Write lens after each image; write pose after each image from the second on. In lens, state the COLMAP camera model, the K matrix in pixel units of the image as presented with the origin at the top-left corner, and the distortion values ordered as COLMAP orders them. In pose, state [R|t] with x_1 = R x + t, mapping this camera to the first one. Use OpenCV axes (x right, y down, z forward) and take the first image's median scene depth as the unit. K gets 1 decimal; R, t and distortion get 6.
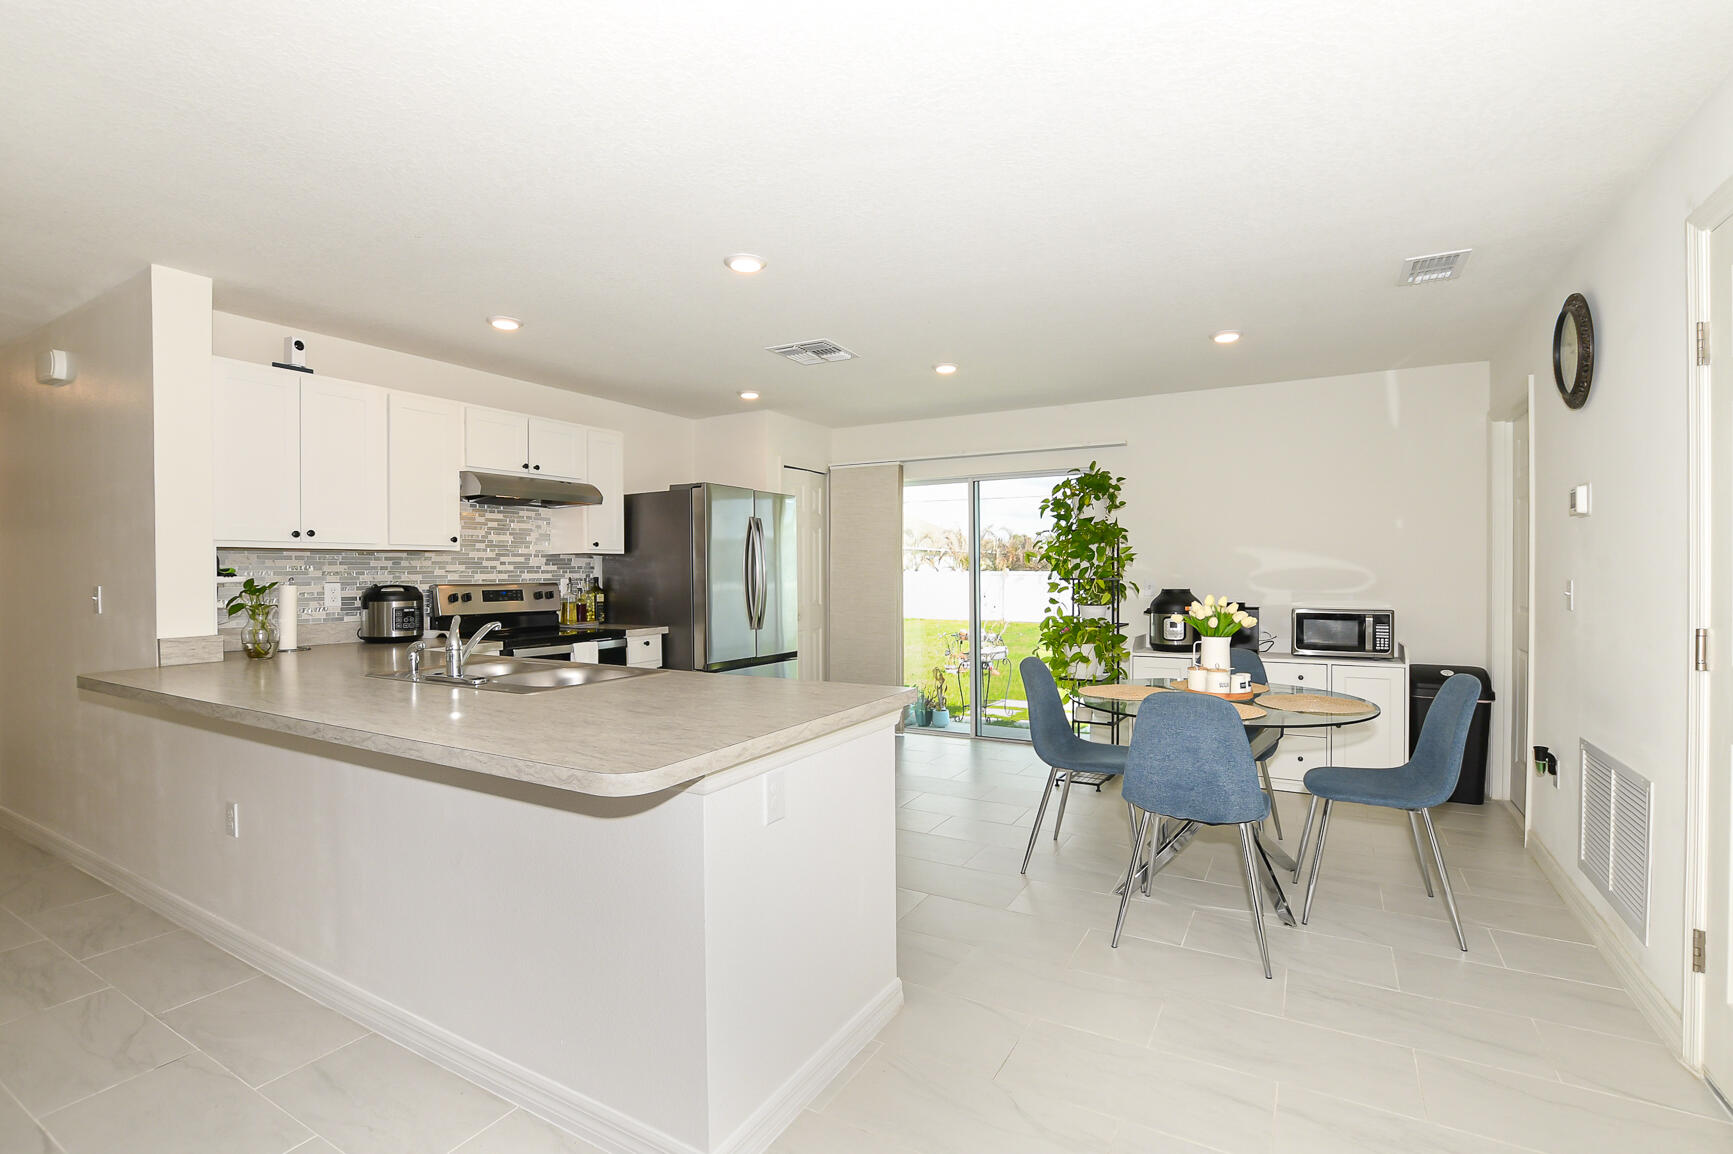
lens RADIAL K [[744.5, 0, 866.6], [0, 744.5, 568.1], [0, 0, 1]] dist [-0.009071, -0.000163]
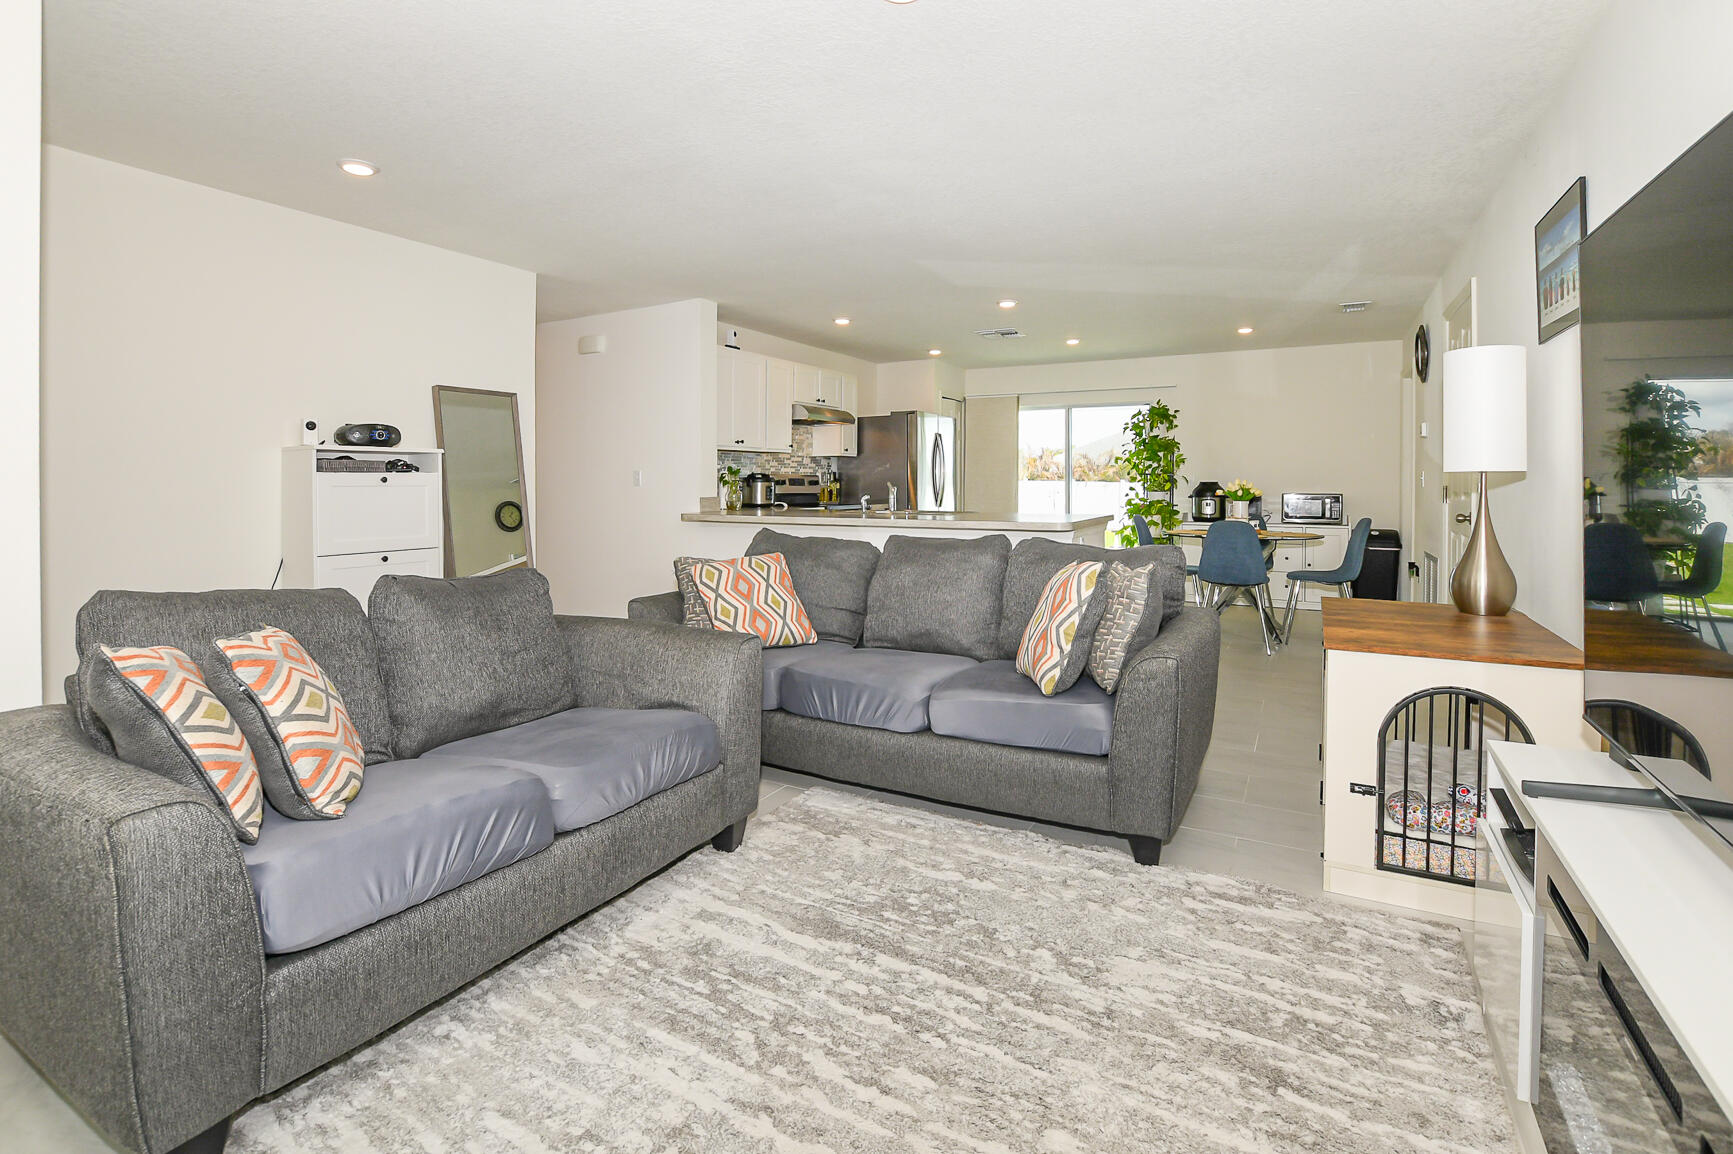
lens RADIAL K [[744.5, 0, 910.3], [0, 744.5, 485.3], [0, 0, 1]] dist [-0.009071, -0.000163]
pose [[0.998642, 0.004297, 0.051926, -0.309701], [-0.004681, 0.999962, 0.007289, 0.029554], [-0.051892, -0.007522, 0.998624, -0.555875]]
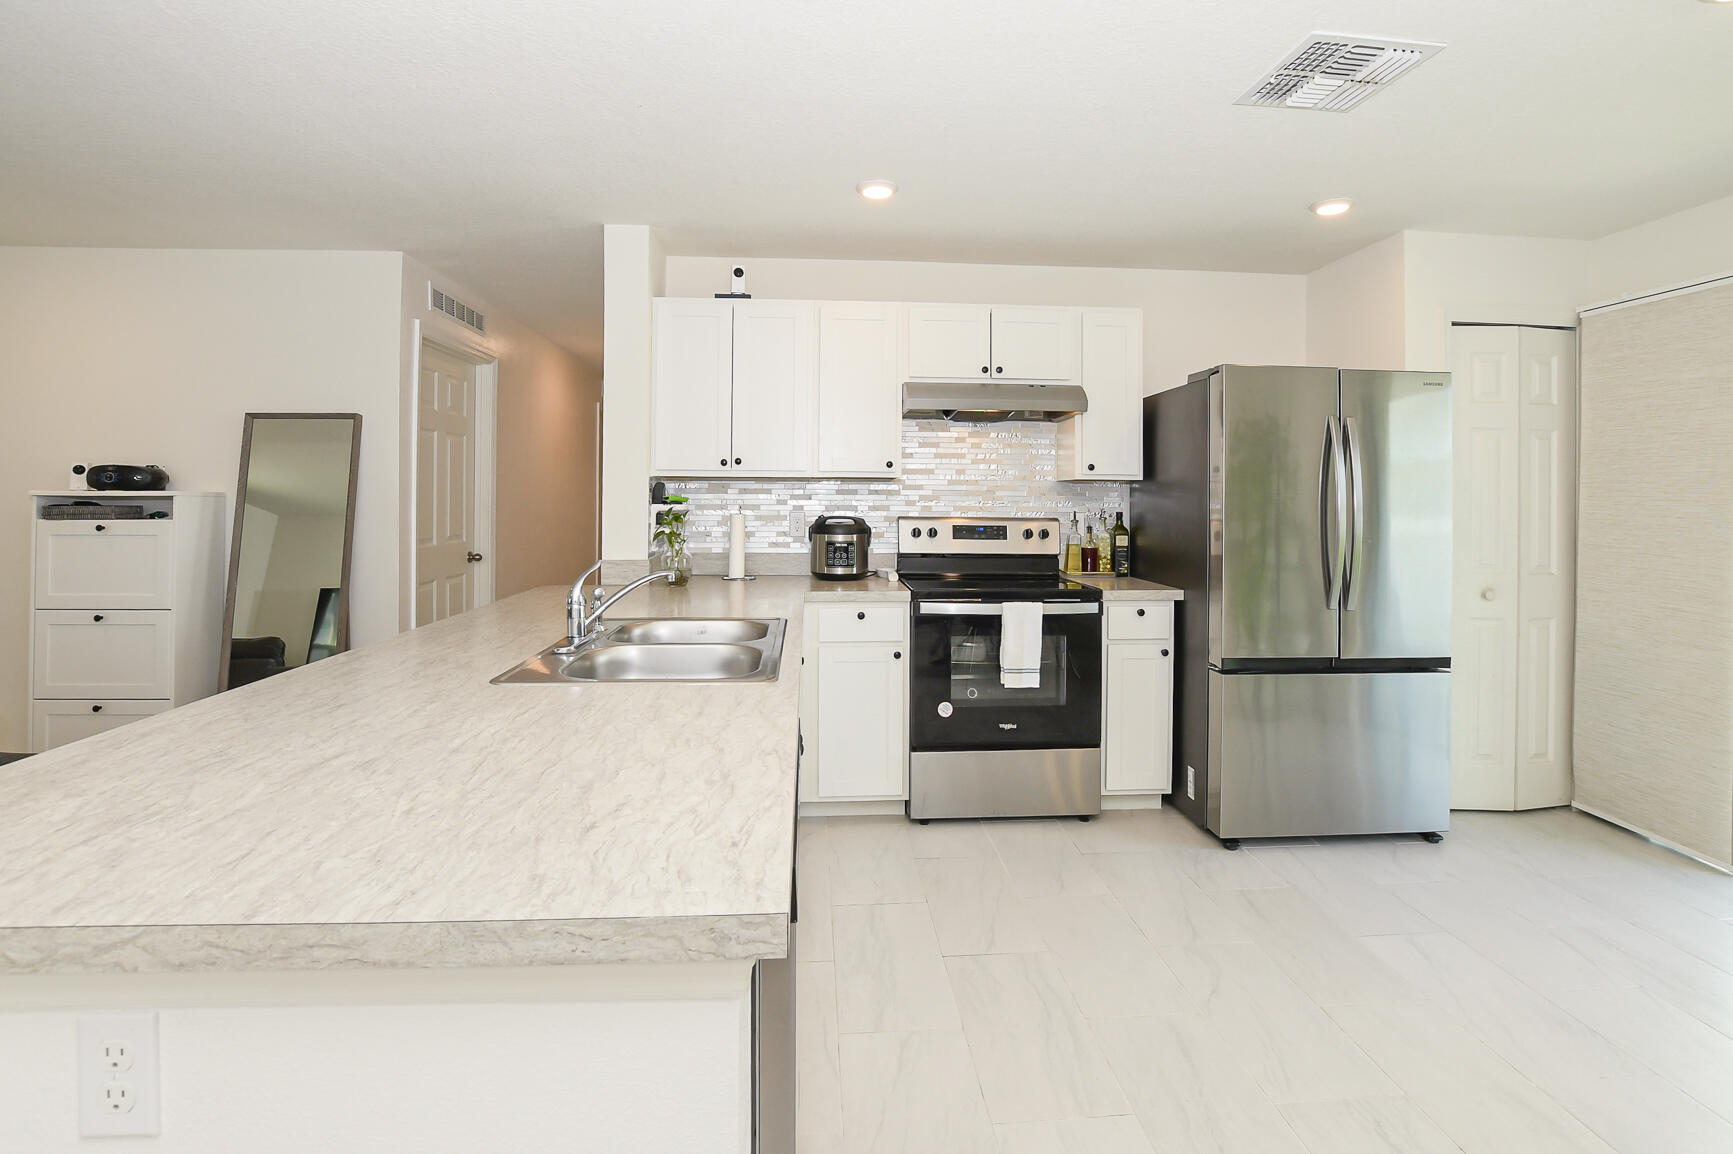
lens RADIAL K [[841.4, 0, 905.1], [0, 841.4, 495.2], [0, 0, 1]] dist [-0.020268, -0.000441]
pose [[0.574473, 0.009613, -0.818467, 0.202547], [-0.009136, 0.999944, 0.005332, -0.007333], [0.818473, 0.004415, 0.574528, 0.381182]]
